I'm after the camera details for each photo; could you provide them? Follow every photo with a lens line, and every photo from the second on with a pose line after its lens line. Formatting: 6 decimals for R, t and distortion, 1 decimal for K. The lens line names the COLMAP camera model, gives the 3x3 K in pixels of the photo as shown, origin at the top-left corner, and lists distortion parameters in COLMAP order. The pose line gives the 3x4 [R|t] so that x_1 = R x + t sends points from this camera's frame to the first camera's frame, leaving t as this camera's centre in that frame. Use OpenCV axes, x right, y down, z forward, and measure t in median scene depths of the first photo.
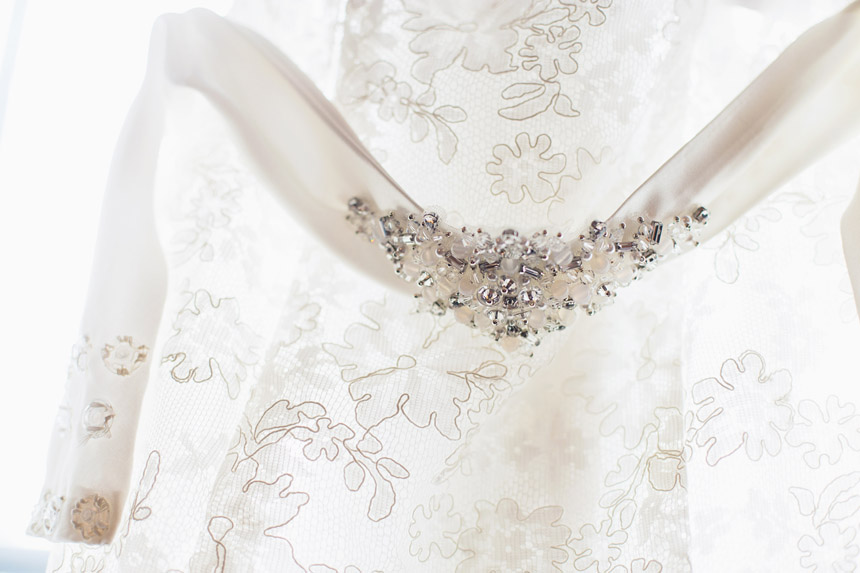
lens RADIAL K [[1267.4, 0, 430.2], [0, 1267.4, 286.6], [0, 0, 1]] dist [-0.237343, 0.000000]
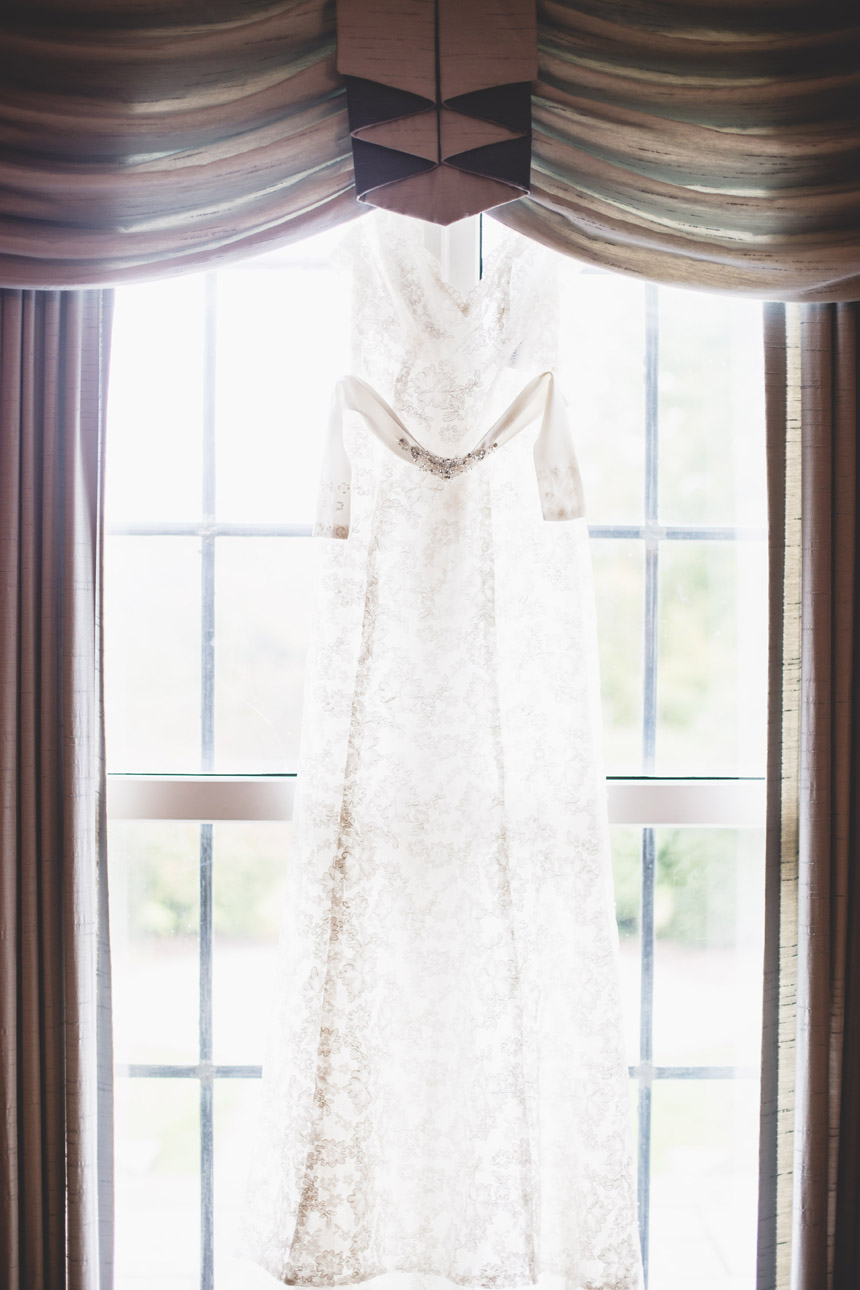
lens RADIAL K [[1901.1, 0, 430.0], [0, 1901.1, 644.1], [0, 0, 1]] dist [-0.237343, 0.000000]
pose [[0.984952, -0.054272, 0.164084, -0.935561], [-0.007672, 0.934748, 0.355229, -1.505488], [-0.172656, -0.351143, 0.920266, -4.366840]]
